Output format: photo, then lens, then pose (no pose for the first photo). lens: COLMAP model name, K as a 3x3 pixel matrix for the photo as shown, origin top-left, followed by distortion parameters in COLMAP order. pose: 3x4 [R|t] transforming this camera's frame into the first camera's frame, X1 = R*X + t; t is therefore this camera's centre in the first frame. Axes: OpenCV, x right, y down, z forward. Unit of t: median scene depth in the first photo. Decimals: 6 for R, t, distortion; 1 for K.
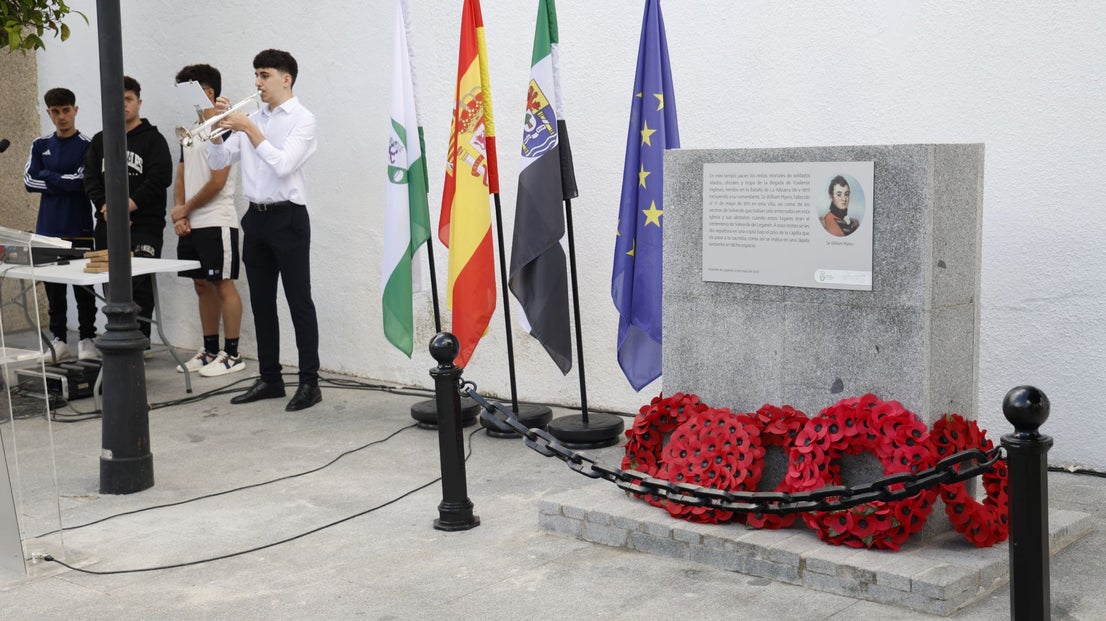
lens RADIAL K [[1405.8, 0, 553.0], [0, 1405.8, 310.5], [0, 0, 1]] dist [0.189088, -0.015163]
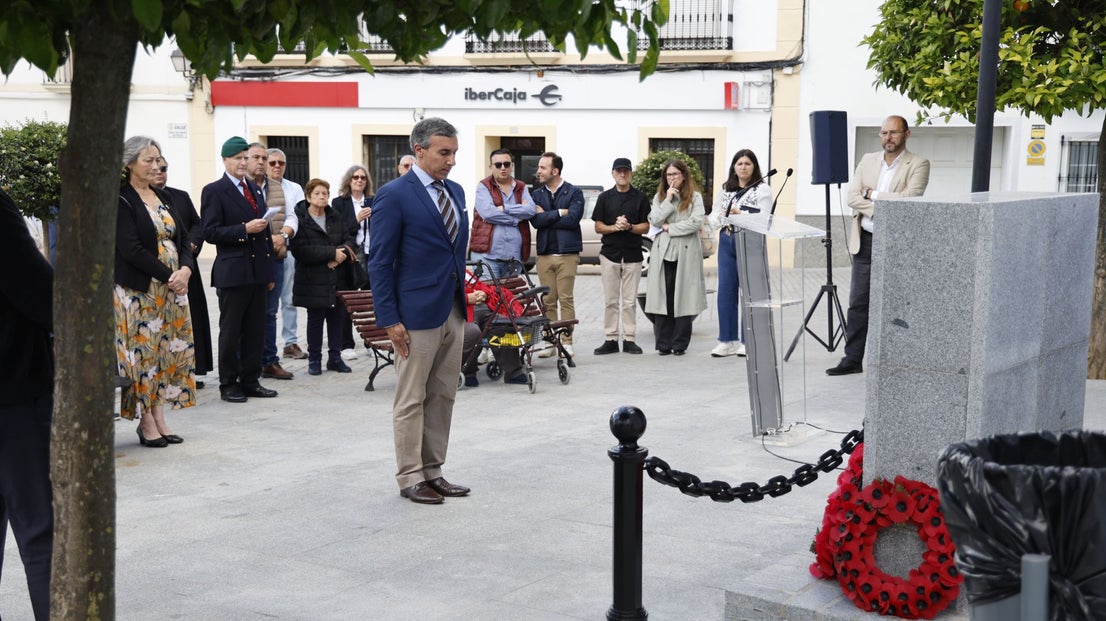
lens RADIAL K [[1320.3, 0, 553.0], [0, 1320.3, 310.5], [0, 0, 1]] dist [0.099515, 0.024458]
pose [[0.085802, 0.133989, -0.987261, 0.918419], [-0.110642, 0.986068, 0.124211, -0.101938], [0.990150, 0.098576, 0.099431, 0.533728]]
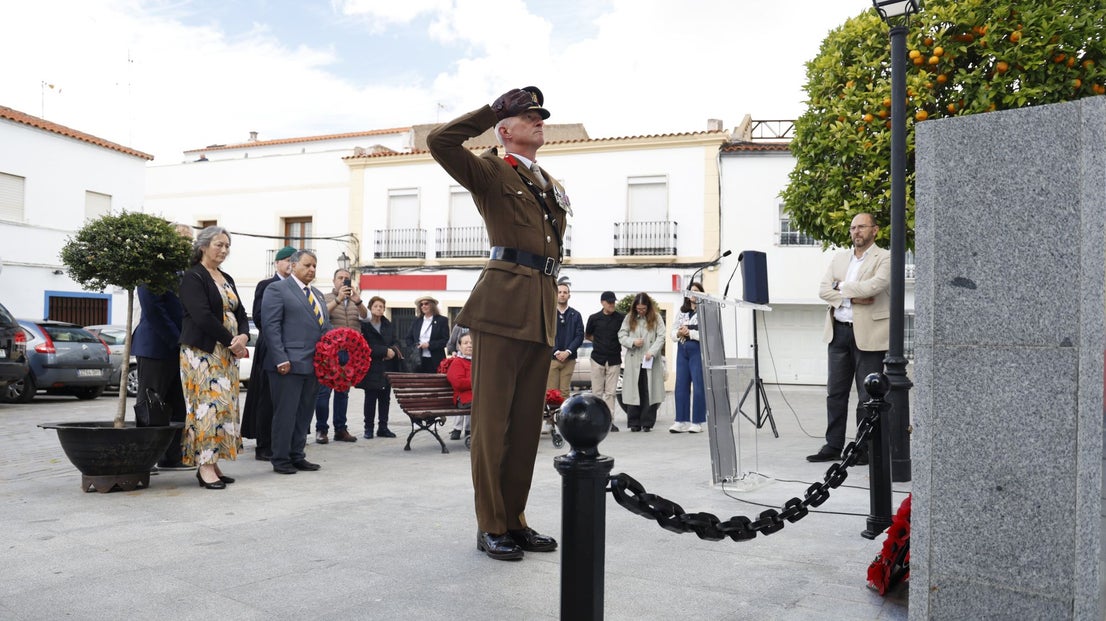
lens RADIAL K [[753.4, 0, 564.4], [0, 753.4, 308.7], [0, 0, 1]] dist [-0.094661, 0.066908]
pose [[0.076162, -0.023631, -0.996815, 0.494723], [-0.125118, 0.991591, -0.033067, 0.013713], [0.989214, 0.127238, 0.072565, 0.619486]]
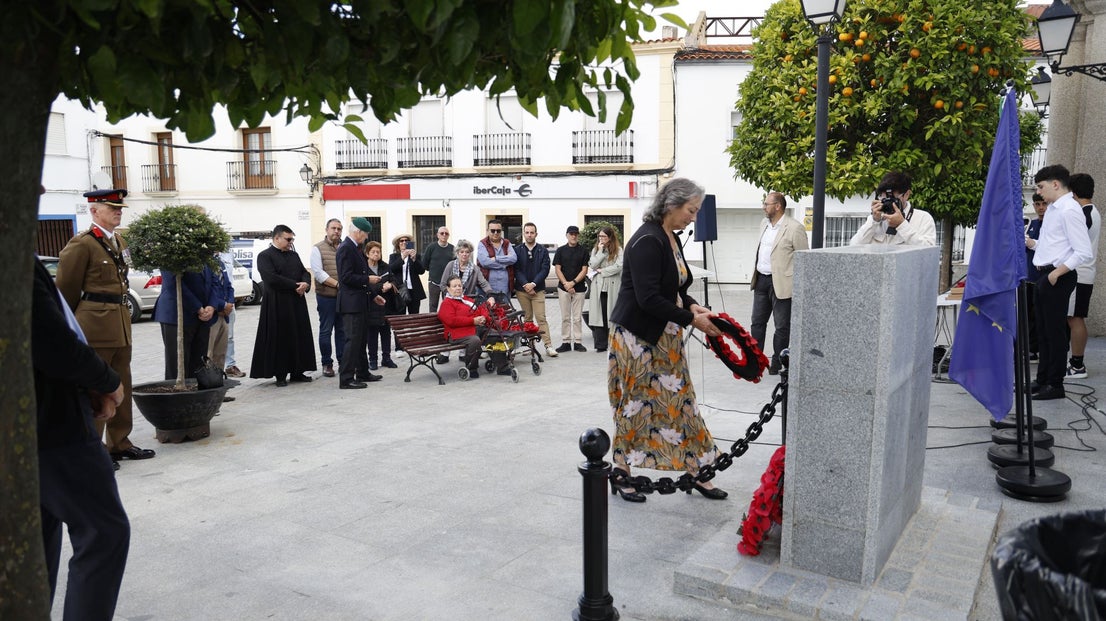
lens RADIAL K [[753.4, 0, 564.4], [0, 753.4, 308.7], [0, 0, 1]] dist [-0.094661, 0.066908]
pose [[0.134851, 0.123291, -0.983166, 0.677249], [-0.101186, 0.988755, 0.110113, -0.092179], [0.985686, 0.084634, 0.145810, 0.555447]]
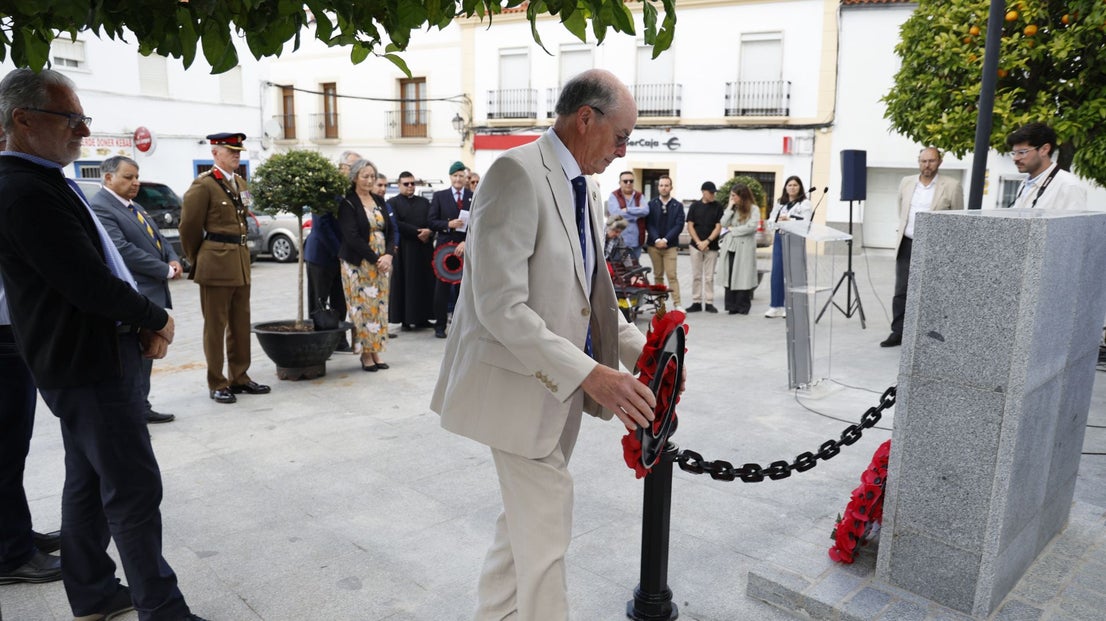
lens RADIAL K [[753.4, 0, 564.4], [0, 753.4, 308.7], [0, 0, 1]] dist [-0.094661, 0.066908]
pose [[-0.068845, 0.184023, -0.980508, 0.626442], [-0.120860, 0.974062, 0.191299, -0.093255], [0.990279, 0.131675, -0.044818, 0.608987]]
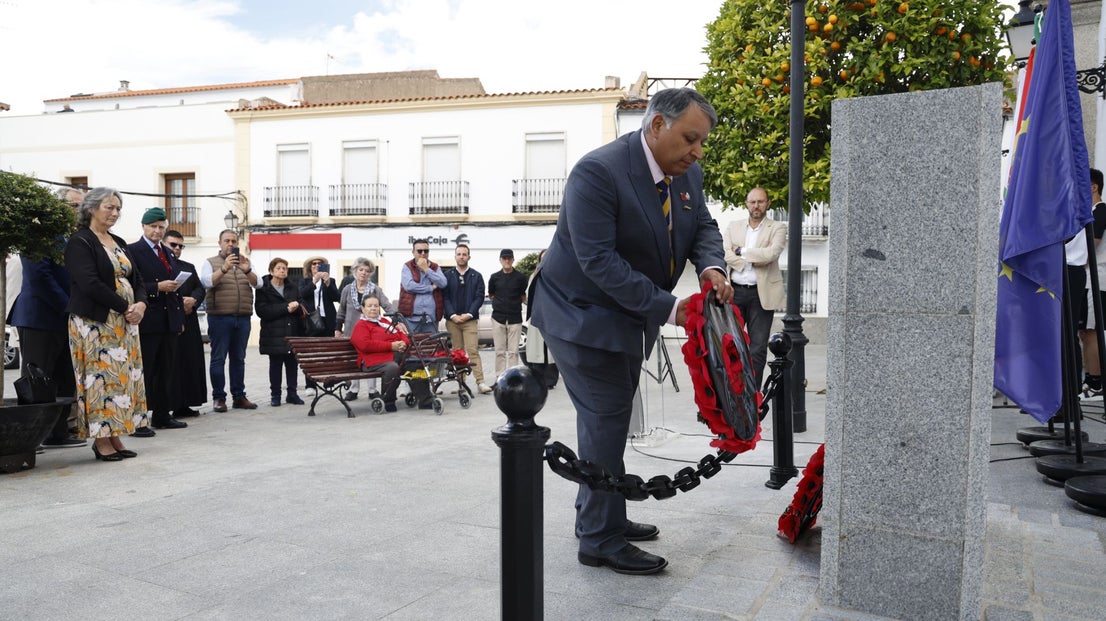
lens RADIAL K [[752.4, 0, 561.2], [0, 752.4, 314.4], [0, 0, 1]] dist [-0.095803, 0.070233]
pose [[0.207588, 0.039166, -0.977432, 0.495339], [-0.110617, 0.993729, 0.016326, 0.008760], [0.971942, 0.104732, 0.210618, 0.604273]]
